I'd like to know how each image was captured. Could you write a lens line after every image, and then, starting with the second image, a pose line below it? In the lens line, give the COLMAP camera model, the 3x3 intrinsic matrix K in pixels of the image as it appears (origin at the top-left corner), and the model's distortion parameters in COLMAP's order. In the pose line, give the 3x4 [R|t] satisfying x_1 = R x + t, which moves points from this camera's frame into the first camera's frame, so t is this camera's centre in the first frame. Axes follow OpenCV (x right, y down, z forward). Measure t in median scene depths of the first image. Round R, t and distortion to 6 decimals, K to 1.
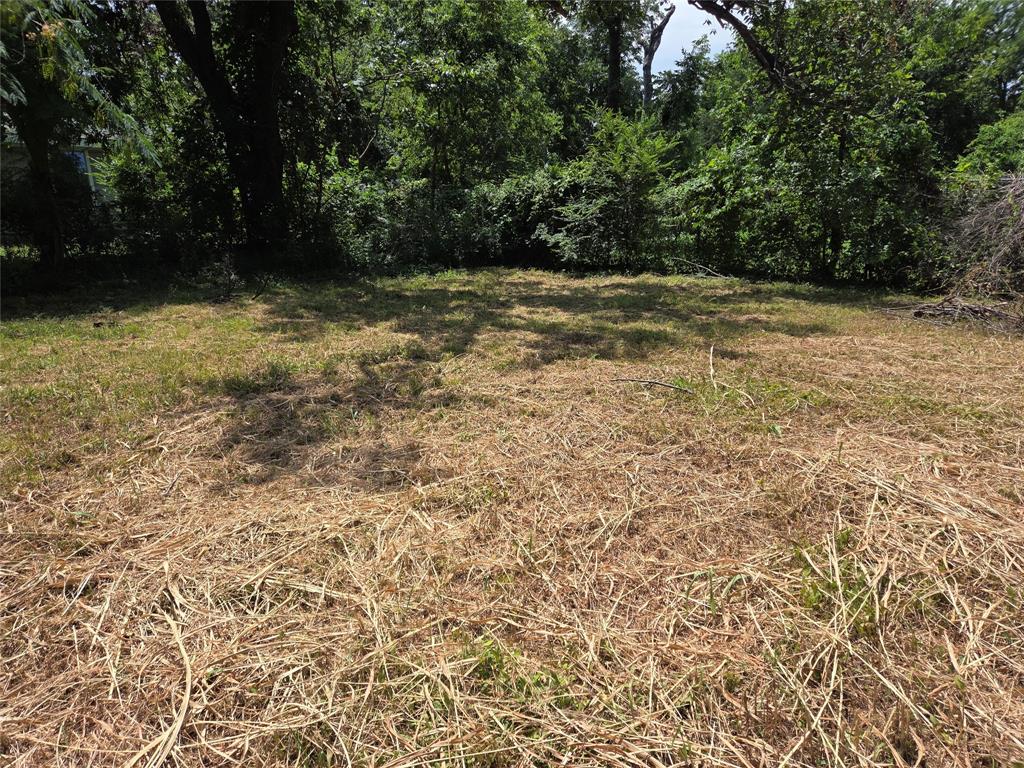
lens RADIAL K [[674.9, 0, 511.3], [0, 674.9, 387.5], [0, 0, 1]] dist [0.007701, 0.000043]
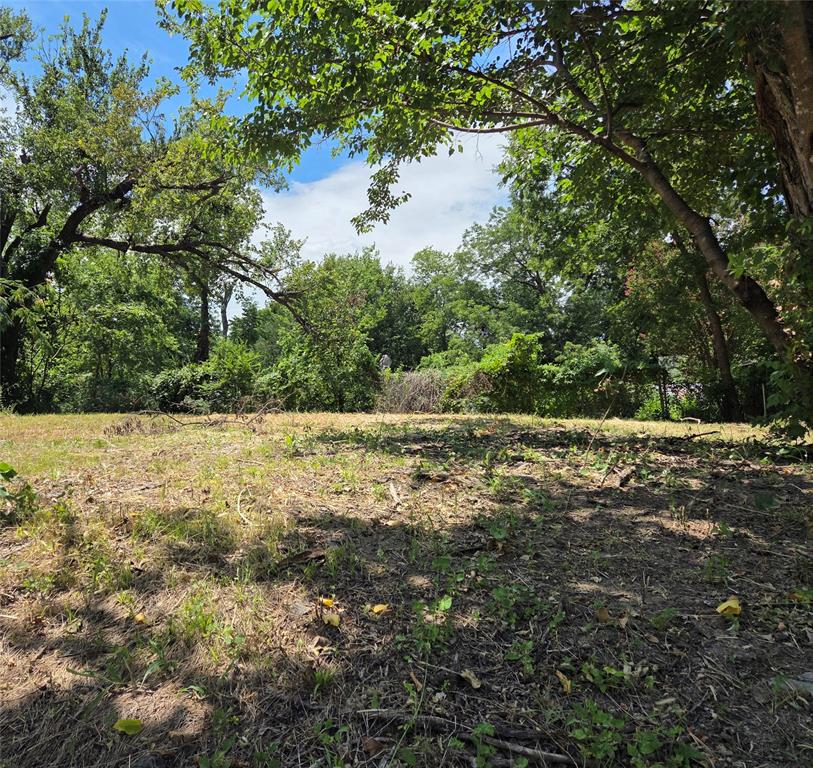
lens RADIAL K [[640.6, 0, 408.1], [0, 640.6, 383.5], [0, 0, 1]] dist [-0.003659, 0.000579]
pose [[0.870804, 0.021956, 0.491140, -0.301957], [0.138763, 0.947407, -0.288383, 0.319309], [-0.471641, 0.319277, 0.821959, -0.725032]]
